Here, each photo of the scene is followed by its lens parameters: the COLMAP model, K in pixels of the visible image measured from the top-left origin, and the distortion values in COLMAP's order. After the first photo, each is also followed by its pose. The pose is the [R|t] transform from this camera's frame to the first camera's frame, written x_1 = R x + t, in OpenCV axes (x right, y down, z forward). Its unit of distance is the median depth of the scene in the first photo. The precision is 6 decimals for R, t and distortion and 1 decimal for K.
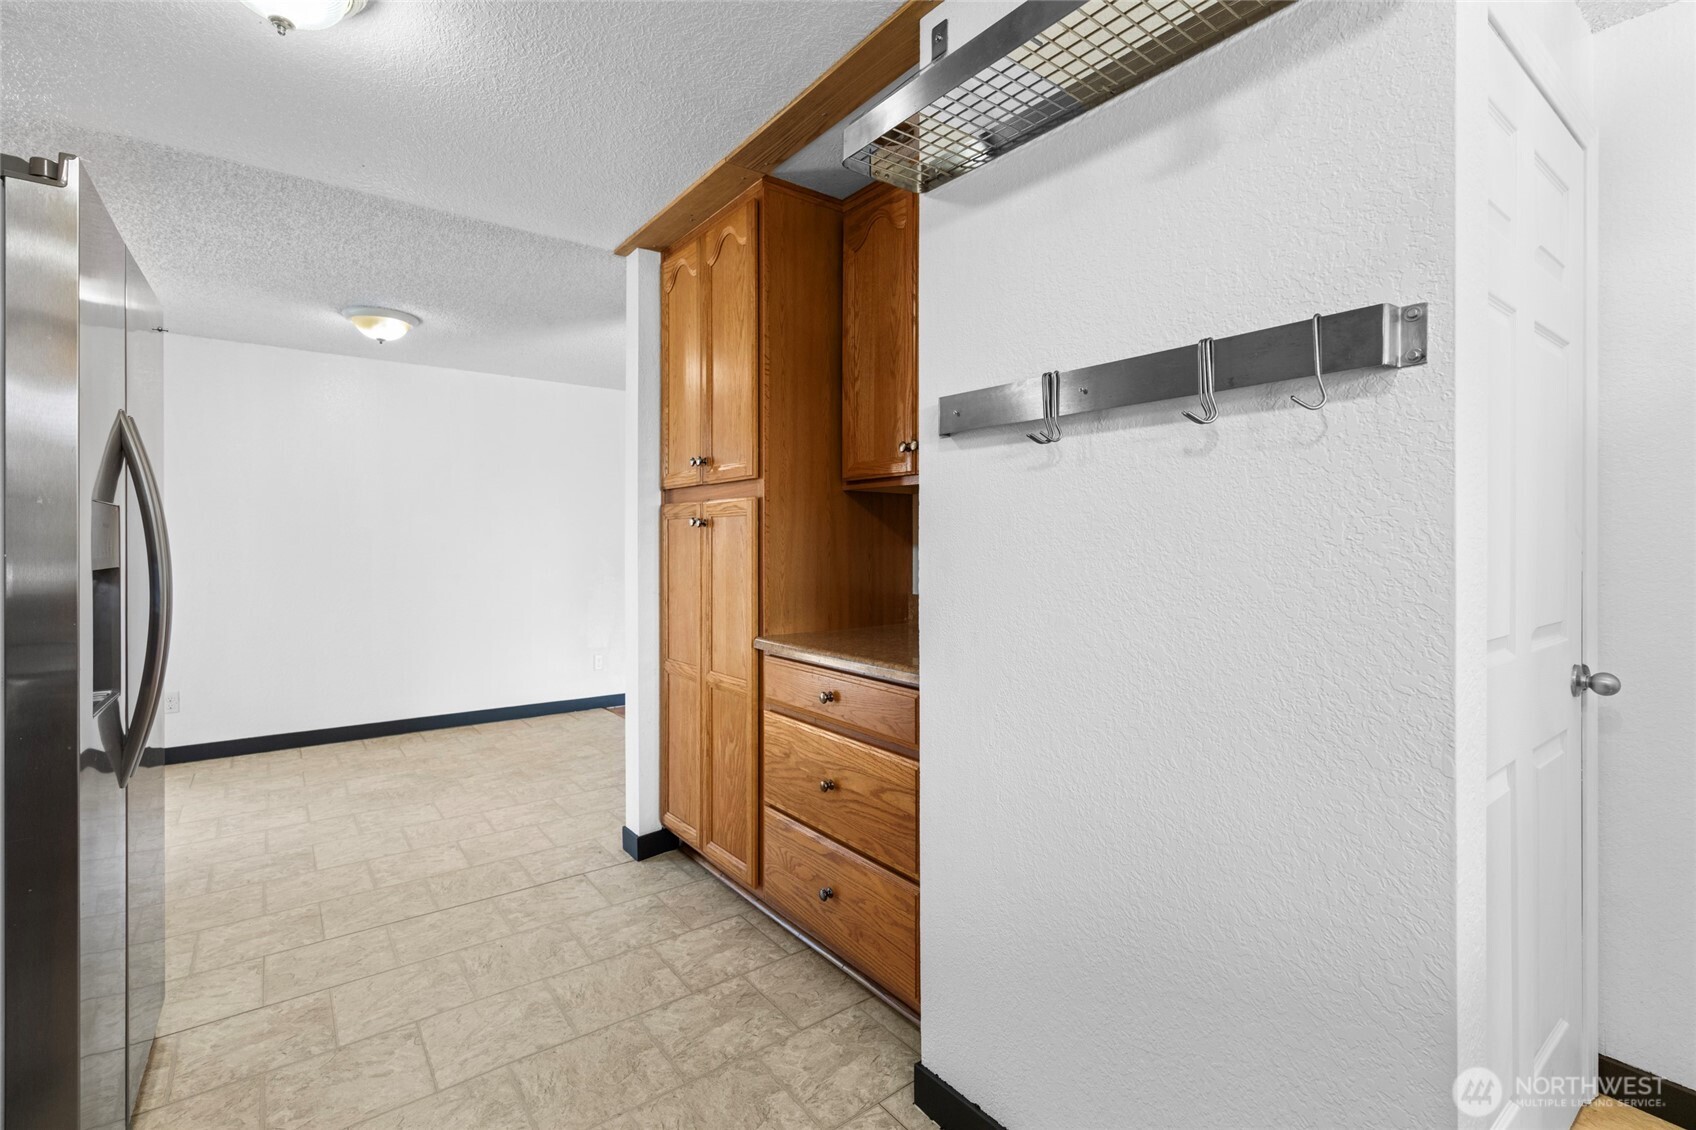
lens RADIAL K [[769.7, 0, 857.1], [0, 769.7, 546.5], [0, 0, 1]] dist [-0.000393, 0.000638]
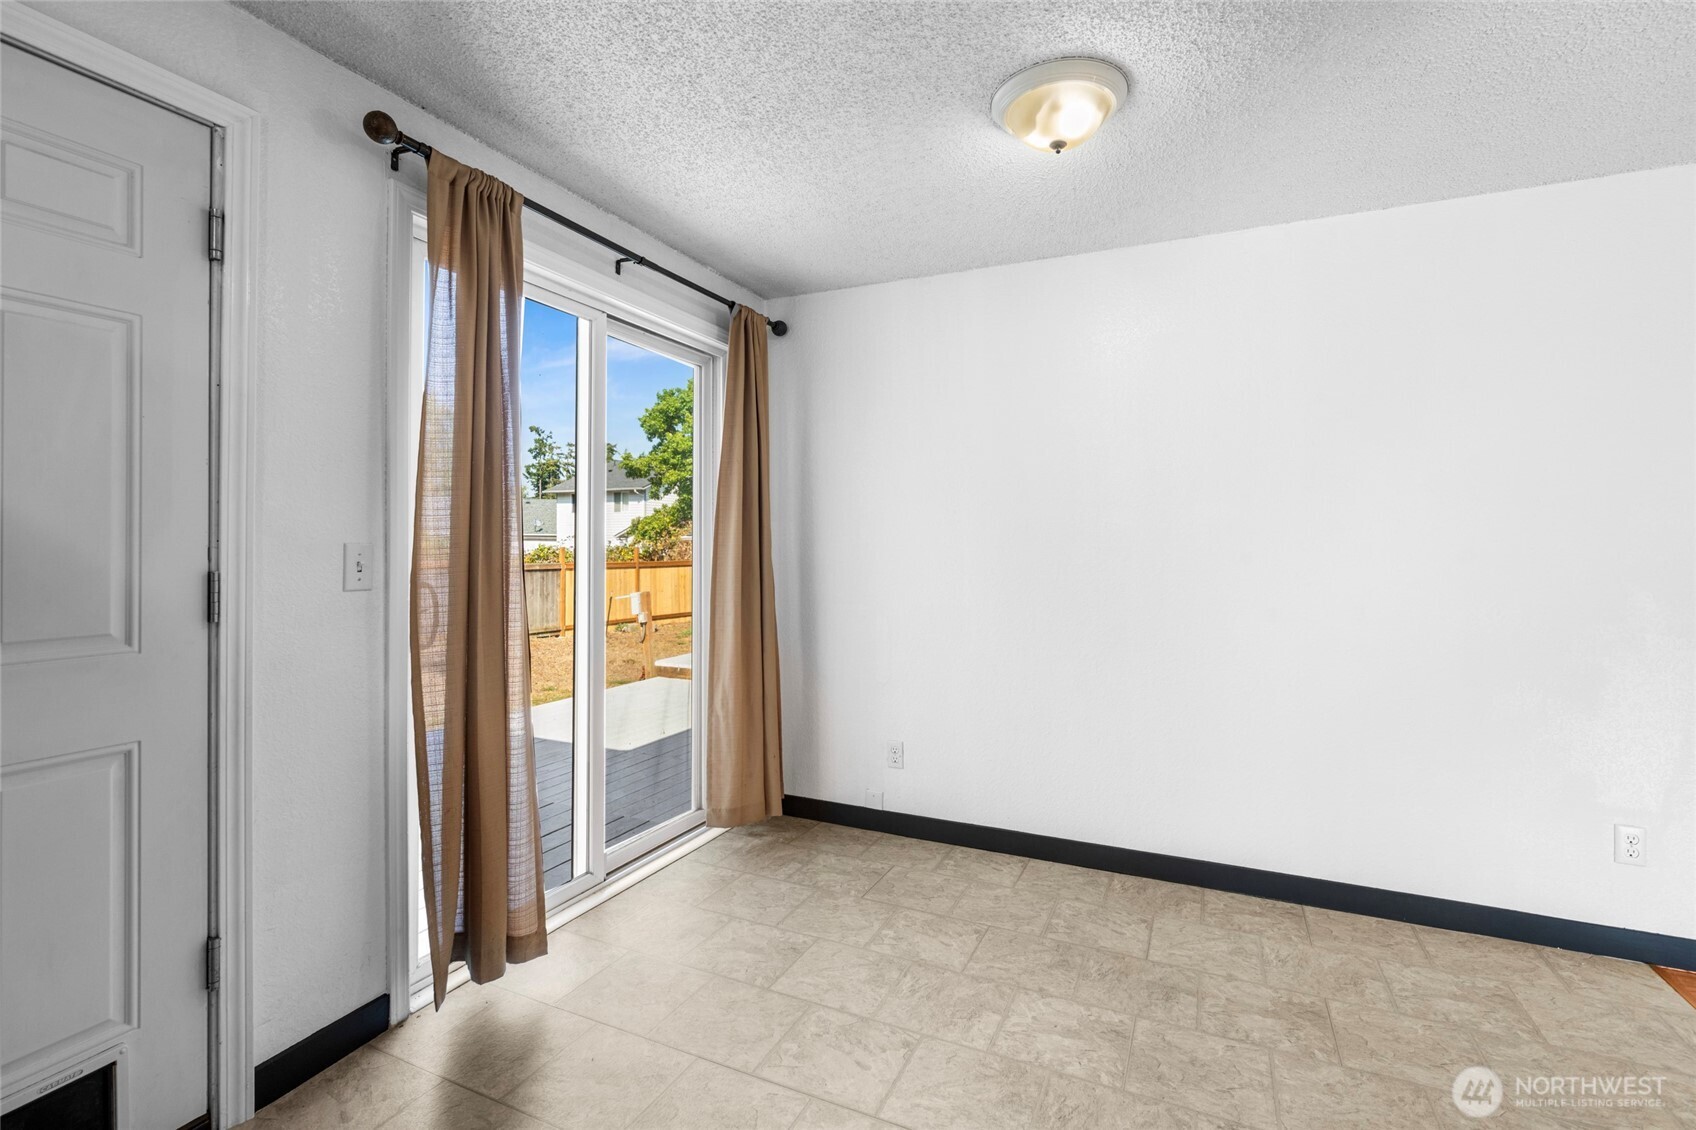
lens RADIAL K [[774.6, 0, 851.7], [0, 774.6, 537.5], [0, 0, 1]] dist [-0.001773, -0.000089]
pose [[0.461701, -0.012306, -0.886950, -0.363249], [-0.005400, 0.999846, -0.016683, -0.004660], [0.887019, 0.012492, 0.461564, 0.994522]]
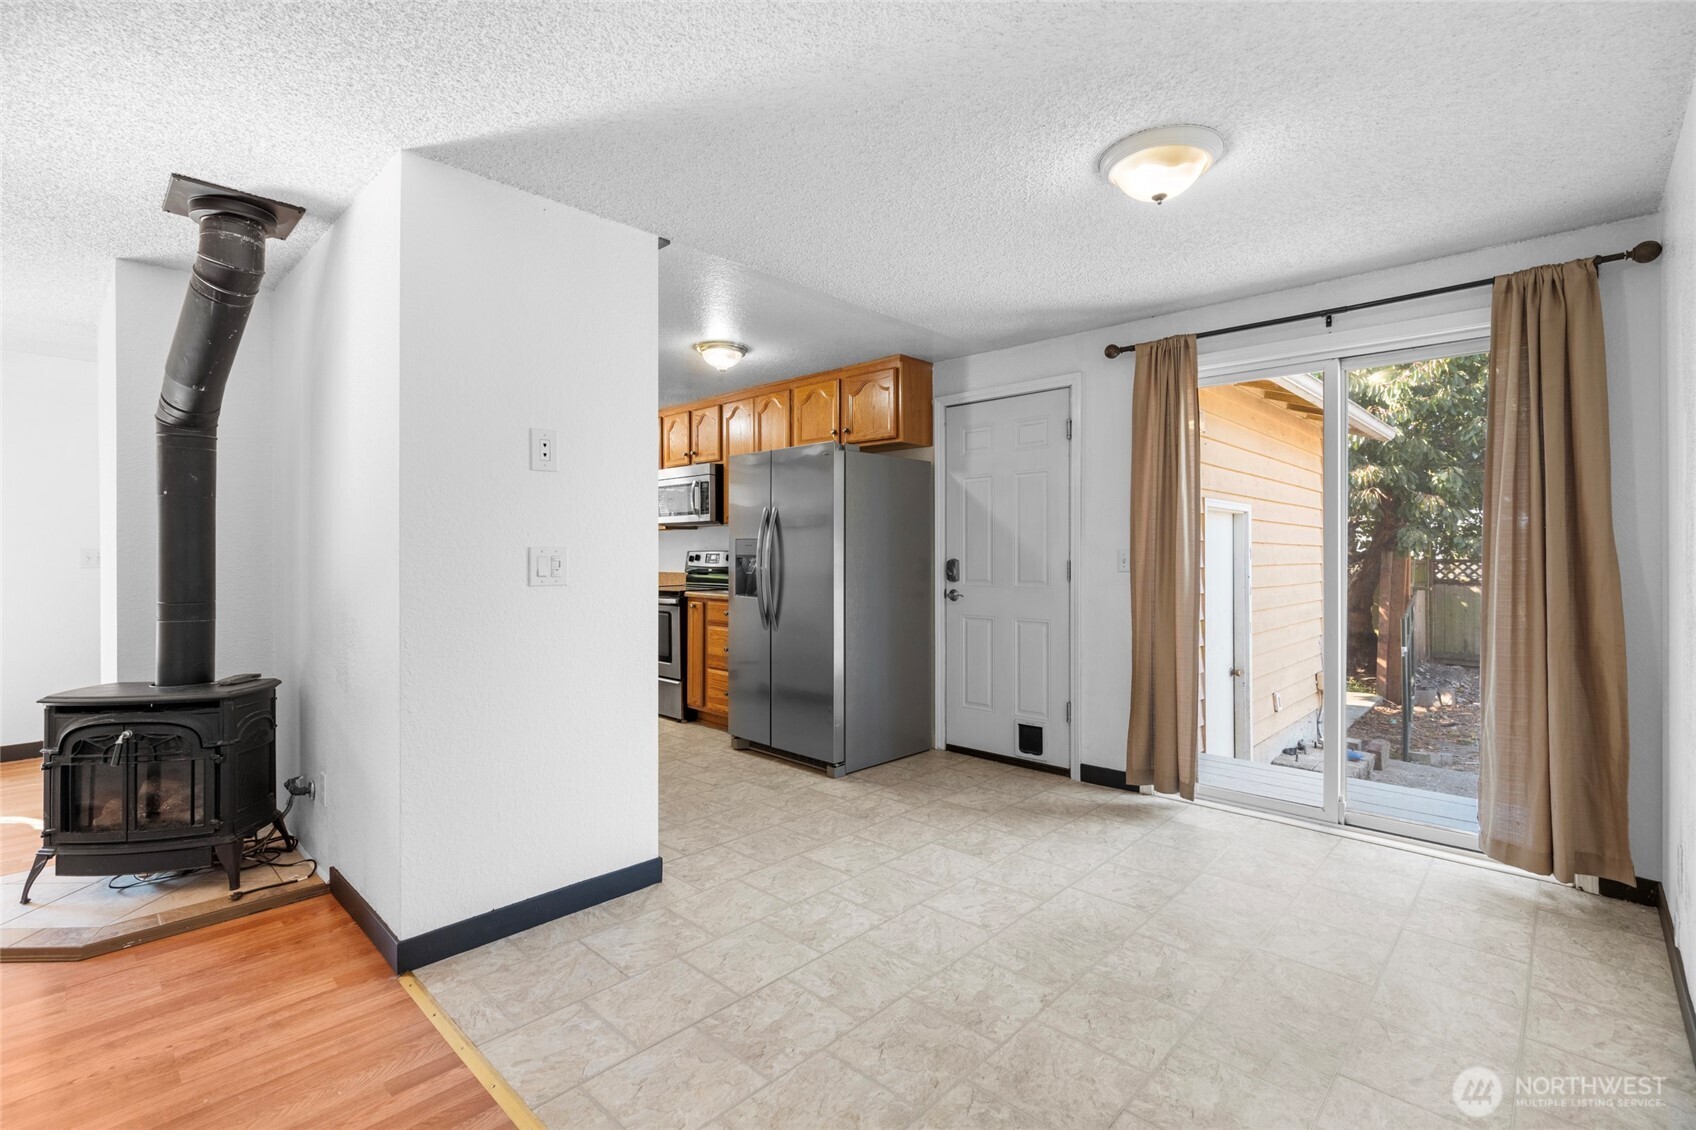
lens RADIAL K [[763.0, 0, 856.8], [0, 763.0, 561.9], [0, 0, 1]] dist [-0.004436, 0.001221]
pose [[-0.986371, -0.001872, -0.164525, -0.463337], [-0.004403, 0.999878, 0.015017, -0.004089], [0.164477, 0.015537, -0.986259, 2.331606]]
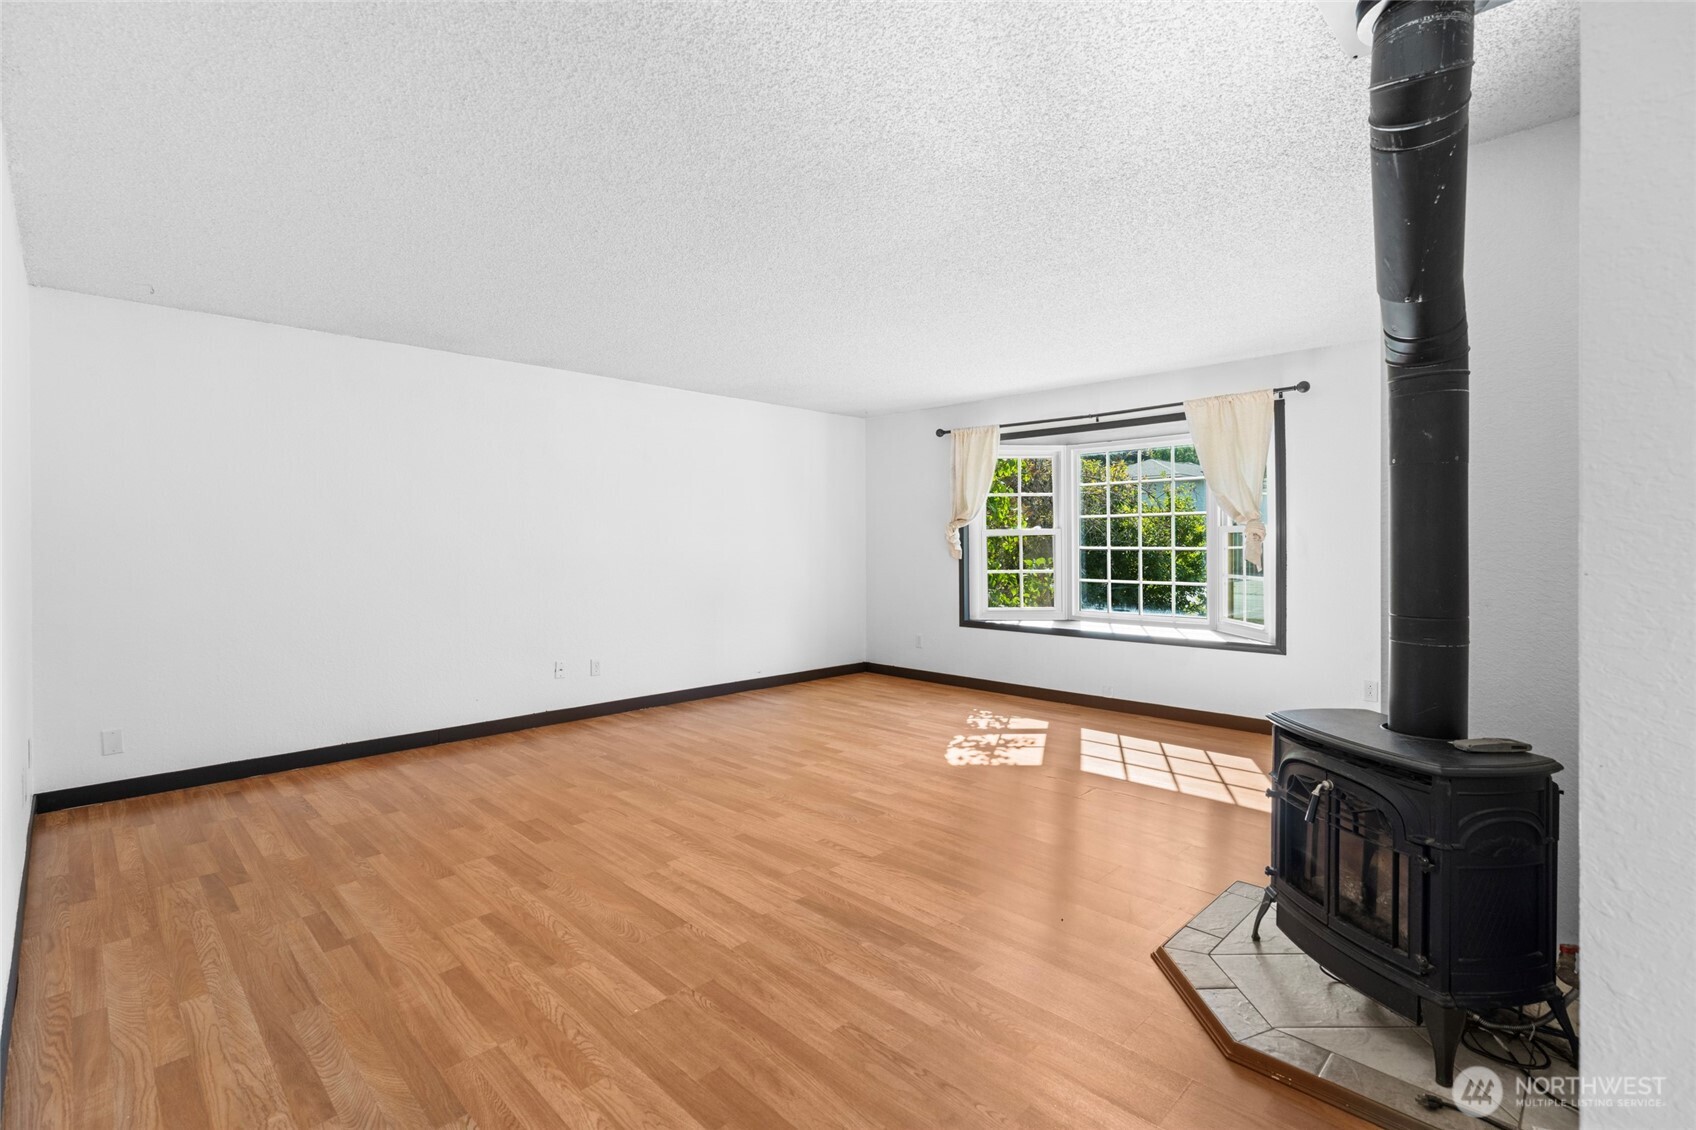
lens RADIAL K [[769.7, 0, 857.1], [0, 769.7, 546.5], [0, 0, 1]] dist [-0.000393, 0.000638]
pose [[-0.140750, -0.009447, 0.990000, -0.371422], [0.006992, 0.999920, 0.010536, -0.007692], [-0.990020, 0.008405, -0.140673, 1.748565]]
